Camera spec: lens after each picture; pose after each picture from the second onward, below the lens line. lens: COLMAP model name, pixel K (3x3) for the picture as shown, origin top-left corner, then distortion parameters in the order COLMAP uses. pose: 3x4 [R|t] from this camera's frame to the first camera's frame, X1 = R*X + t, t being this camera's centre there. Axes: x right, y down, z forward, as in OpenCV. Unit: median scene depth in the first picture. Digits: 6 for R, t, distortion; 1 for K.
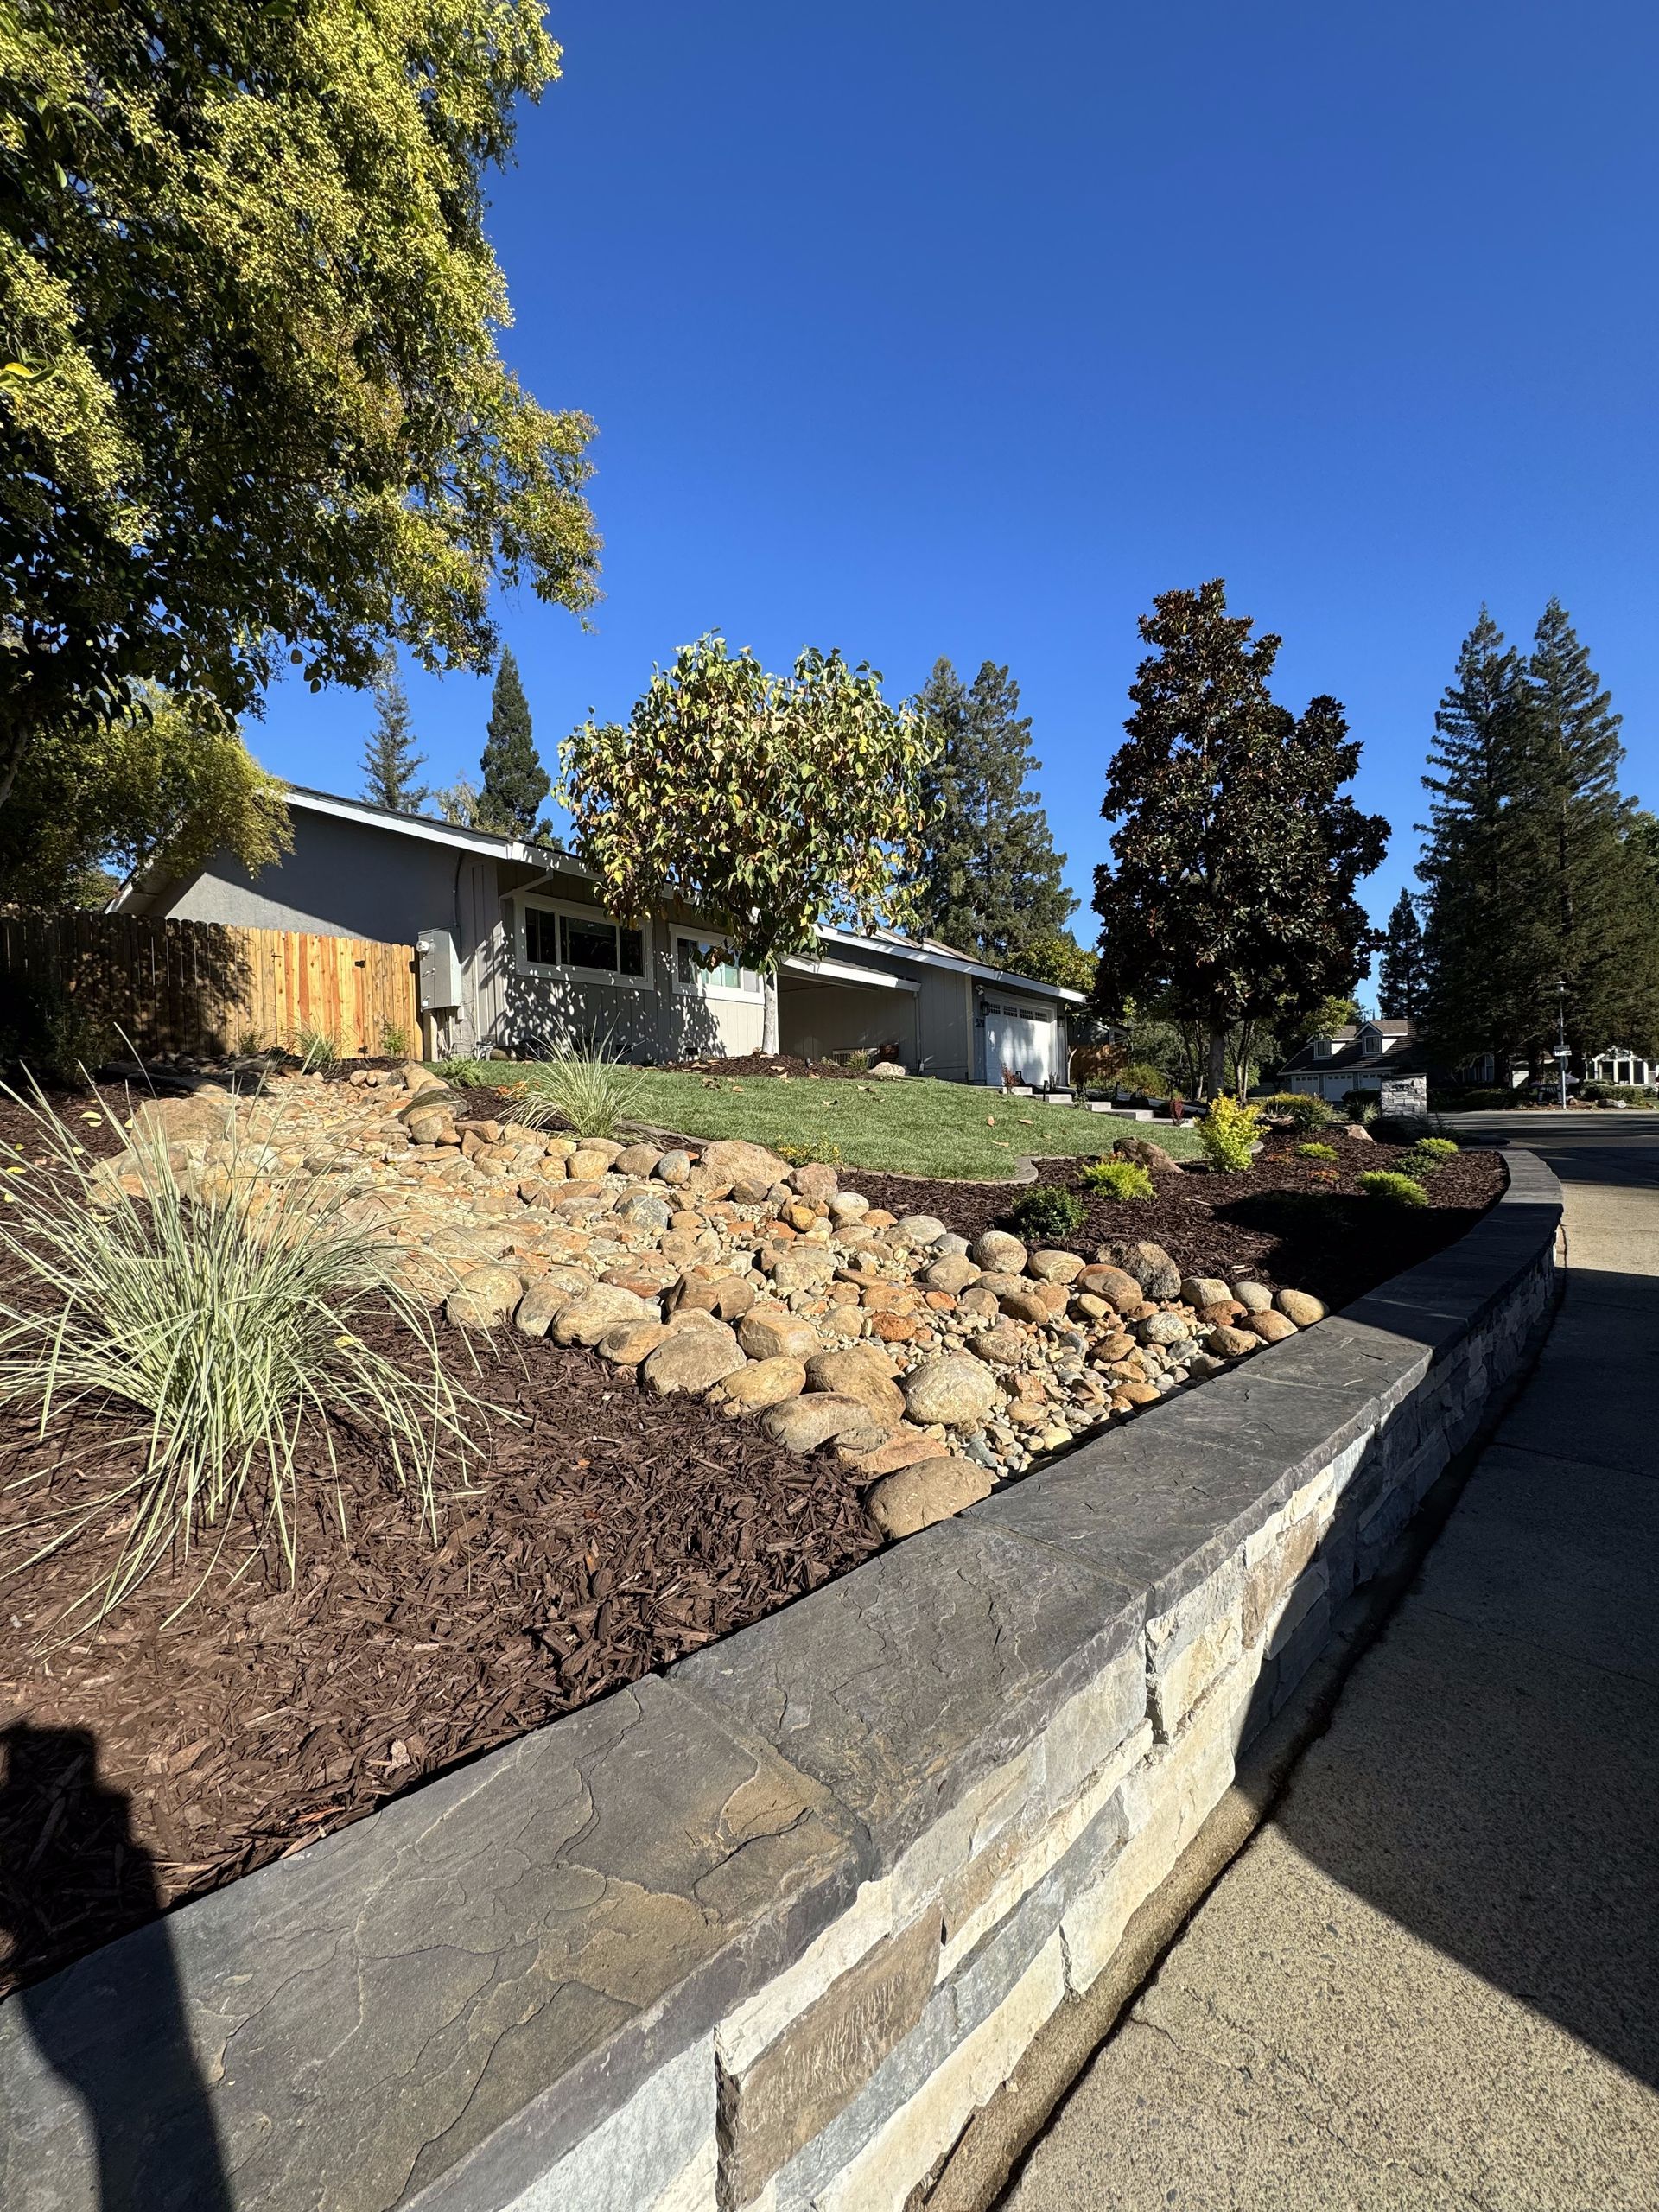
lens RADIAL K [[884.4, 0, 832.9], [0, 884.4, 1094.5], [0, 0, 1]] dist [-0.001642, 0.000129]
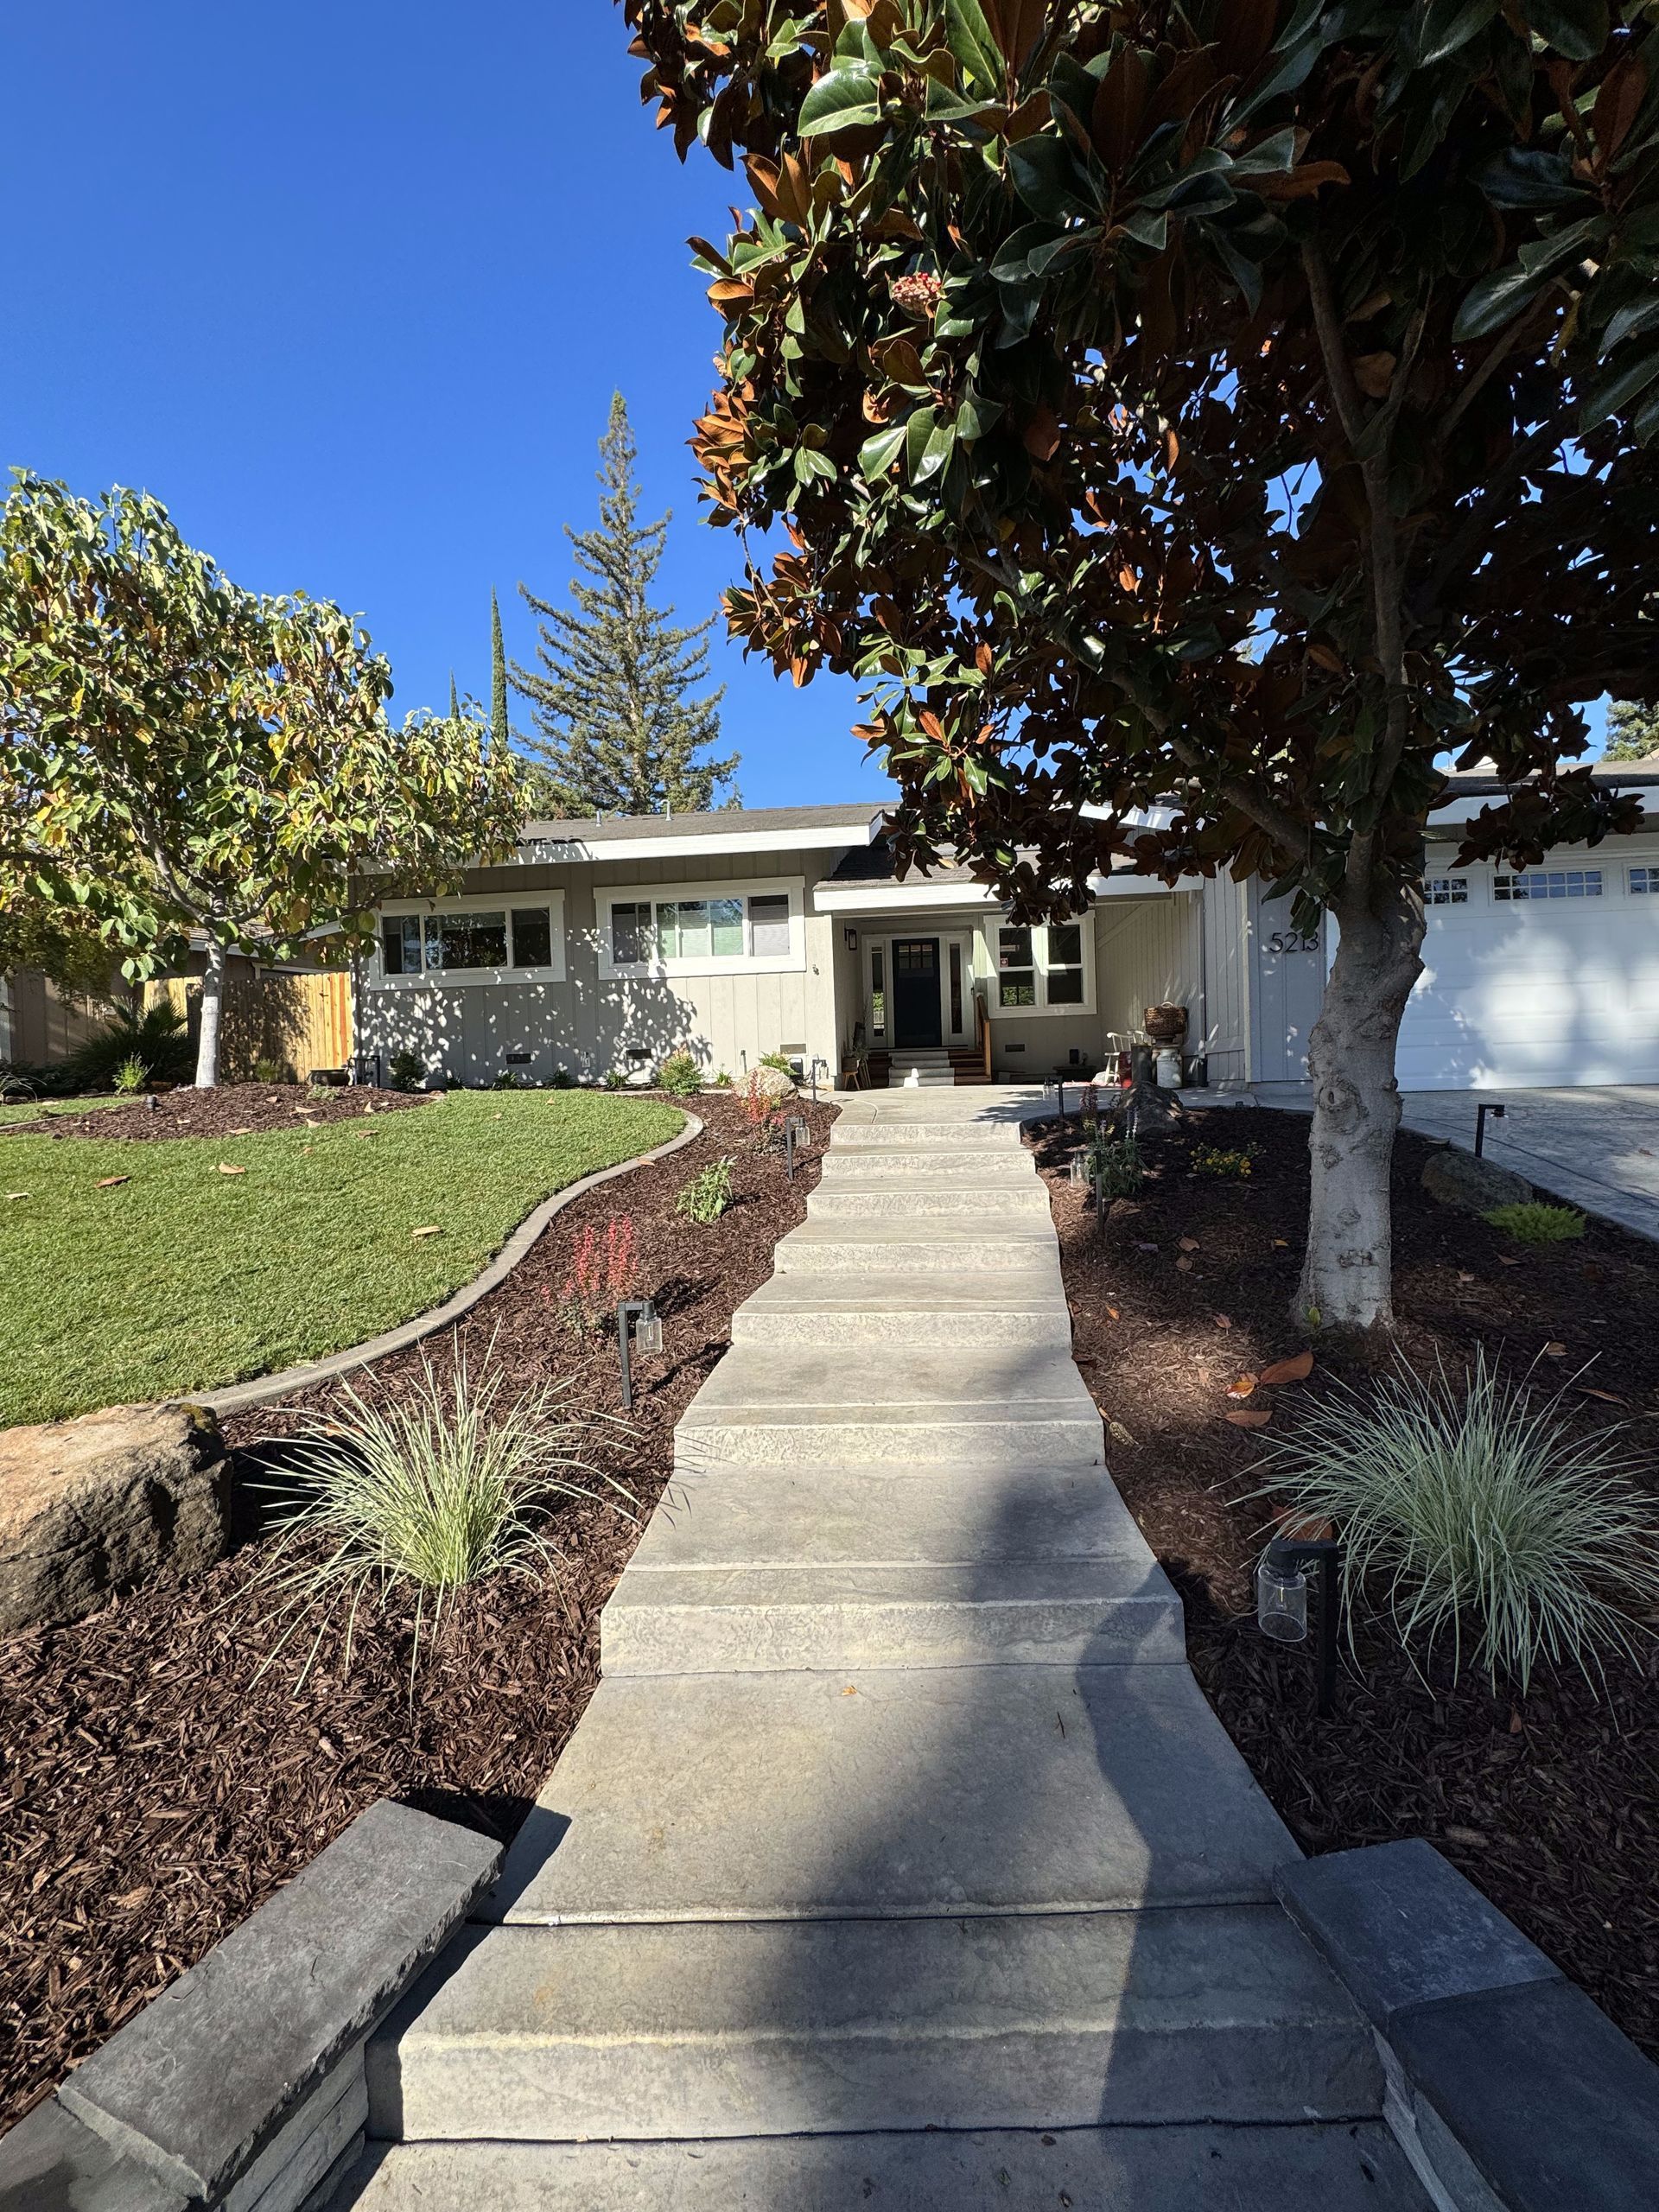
lens RADIAL K [[884.4, 0, 840.1], [0, 884.4, 1102.4], [0, 0, 1]] dist [-0.001642, 0.000129]
pose [[0.445570, 0.031391, -0.894697, 0.606634], [0.020619, 0.998760, 0.045311, -0.040953], [0.895010, -0.038637, 0.444370, 0.861989]]
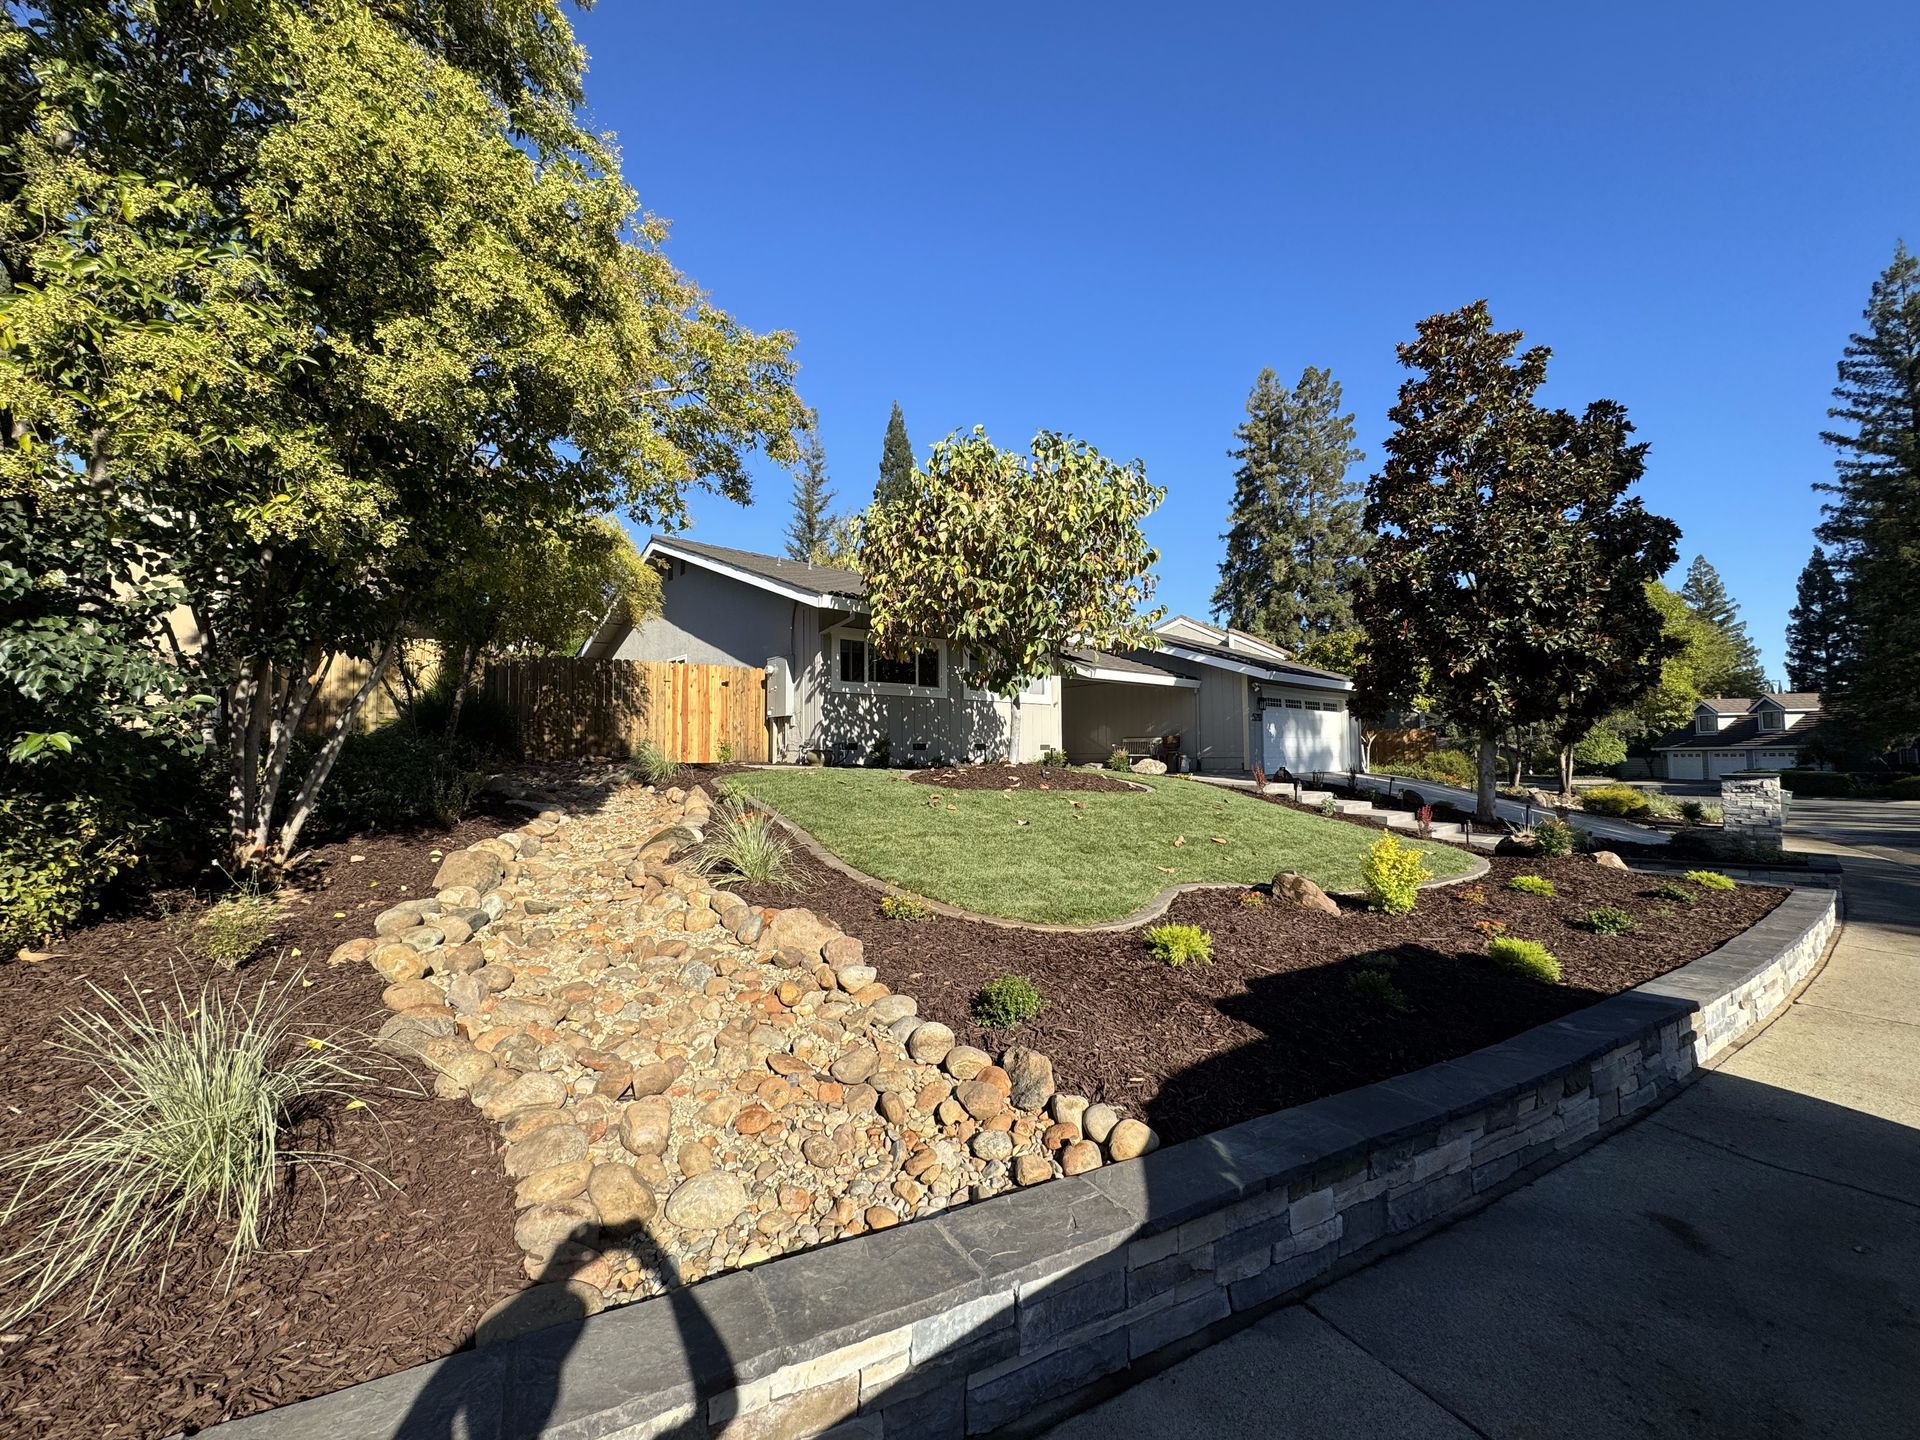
lens RADIAL K [[767.6, 0, 958.7], [0, 767.6, 706.6], [0, 0, 1]] dist [-0.001642, 0.000129]
pose [[0.959441, 0.003196, -0.281892, 0.110370], [-0.019467, 0.998300, -0.054939, -0.048138], [0.281237, 0.058198, 0.957872, -0.007990]]
